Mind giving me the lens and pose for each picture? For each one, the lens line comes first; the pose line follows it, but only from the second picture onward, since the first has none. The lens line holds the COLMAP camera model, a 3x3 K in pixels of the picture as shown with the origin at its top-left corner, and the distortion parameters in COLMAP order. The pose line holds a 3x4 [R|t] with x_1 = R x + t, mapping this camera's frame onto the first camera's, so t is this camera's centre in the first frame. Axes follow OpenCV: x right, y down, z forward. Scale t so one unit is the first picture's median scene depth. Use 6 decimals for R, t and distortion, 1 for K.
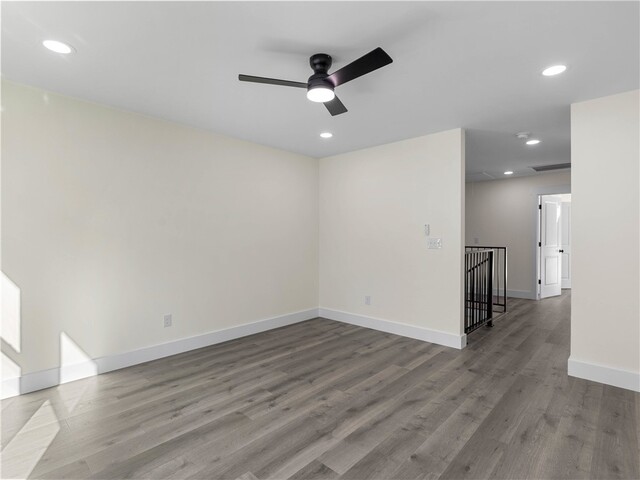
lens RADIAL K [[327.5, 0, 322.5], [0, 327.5, 239.9], [0, 0, 1]] dist [-0.013711, 0.005755]
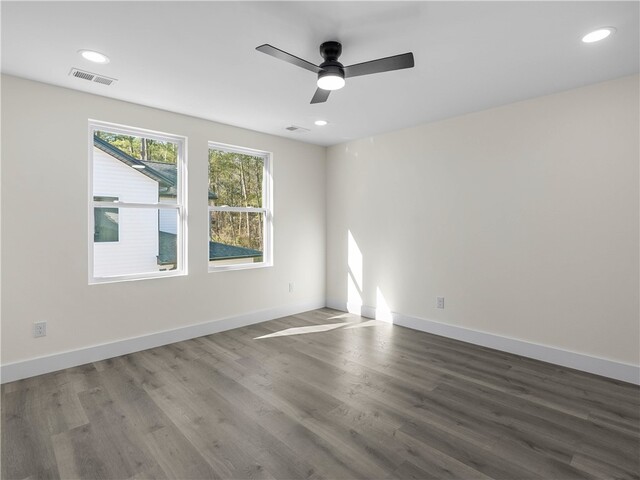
lens RADIAL K [[327.5, 0, 322.1], [0, 327.5, 234.3], [0, 0, 1]] dist [-0.013711, 0.005755]
pose [[-0.042240, 0.029977, -0.998658, 0.651551], [-0.014051, 0.999433, 0.030595, -0.009855], [0.999009, 0.015324, -0.041795, 0.674065]]
